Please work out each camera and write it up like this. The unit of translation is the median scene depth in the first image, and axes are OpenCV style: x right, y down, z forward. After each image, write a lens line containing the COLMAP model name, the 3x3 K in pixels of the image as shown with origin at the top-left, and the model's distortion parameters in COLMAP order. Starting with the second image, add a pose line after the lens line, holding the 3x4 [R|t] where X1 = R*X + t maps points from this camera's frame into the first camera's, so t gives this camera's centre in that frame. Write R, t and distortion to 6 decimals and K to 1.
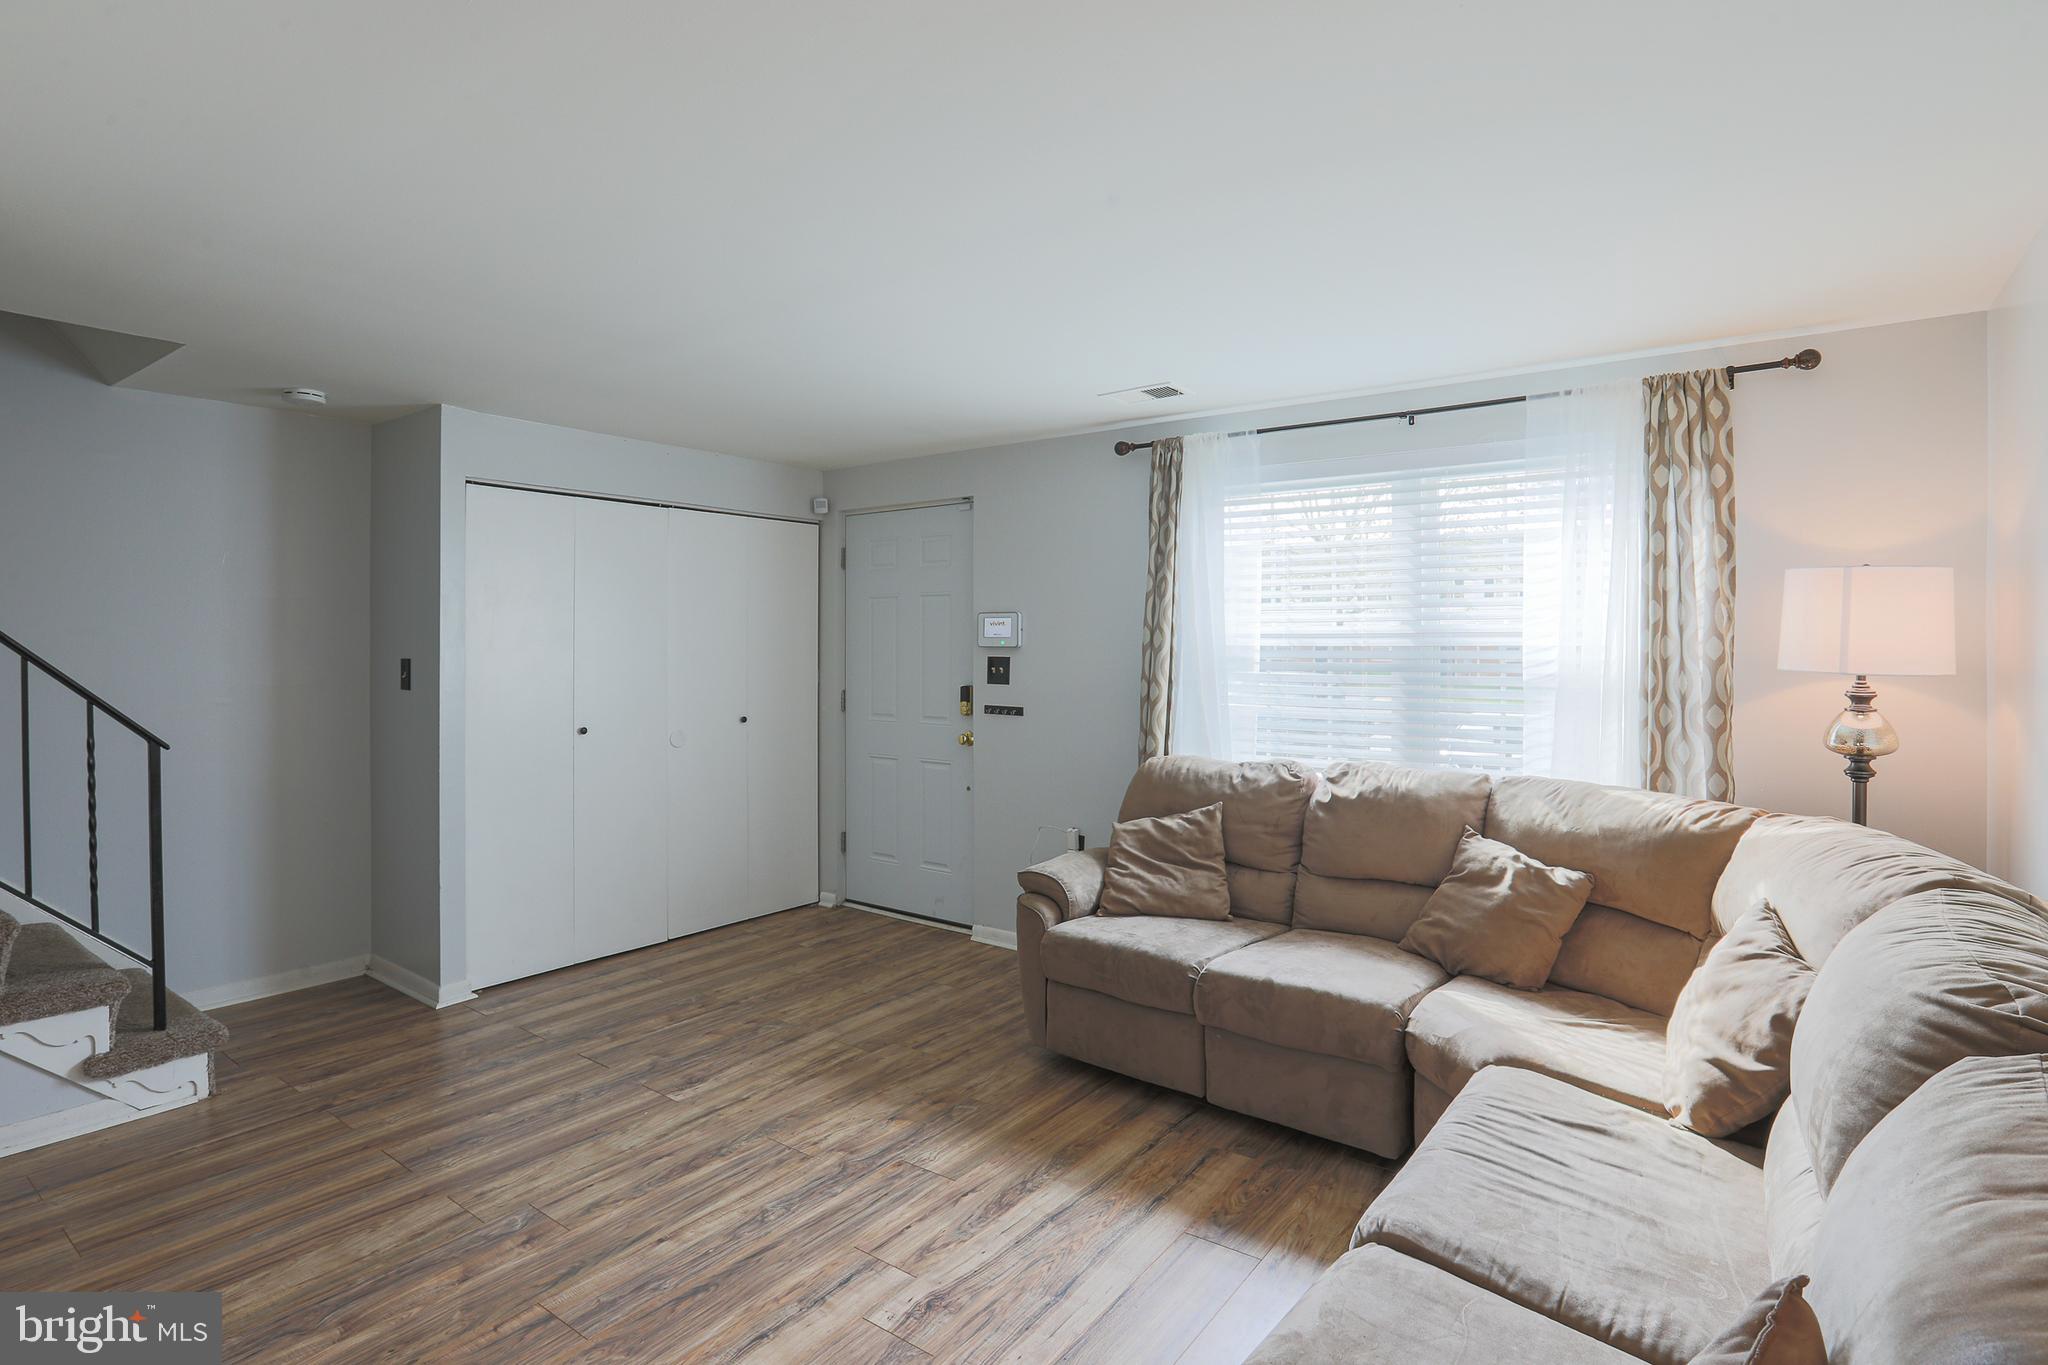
lens RADIAL K [[1024.4, 0, 1031.8], [0, 1024.4, 646.1], [0, 0, 1]] dist [-0.064883, 0.024093]
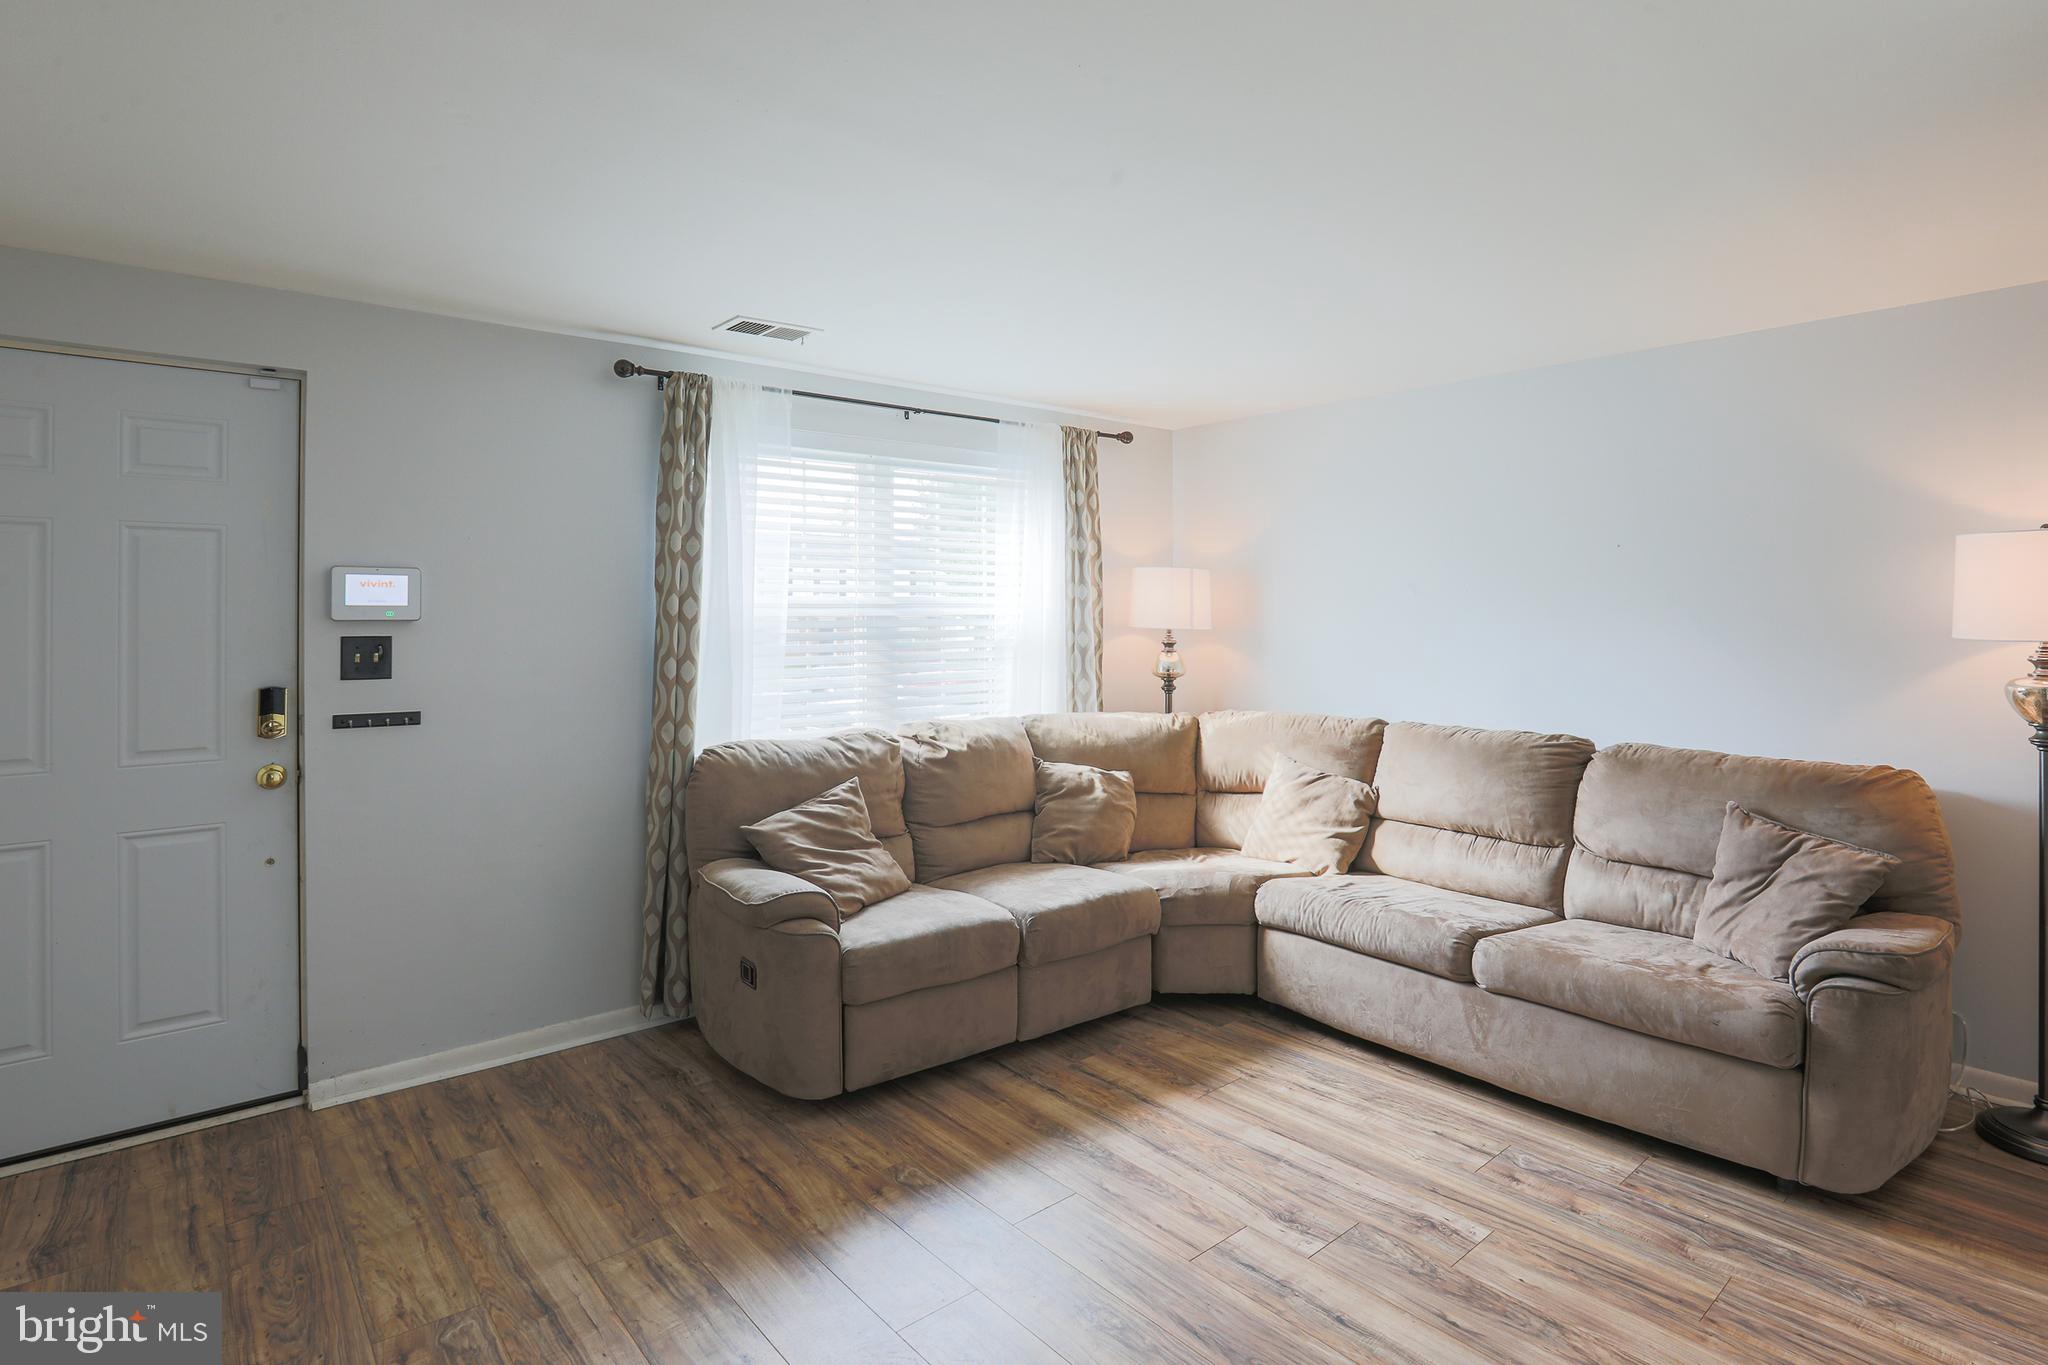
lens RADIAL K [[1083.0, 0, 1044.9], [0, 1083.0, 589.8], [0, 0, 1]] dist [-0.061394, 0.023882]
pose [[0.214156, 0.021181, 0.976570, -0.961738], [0.007275, 0.999703, -0.023278, 0.000222], [-0.976772, 0.012089, 0.213938, 0.746432]]
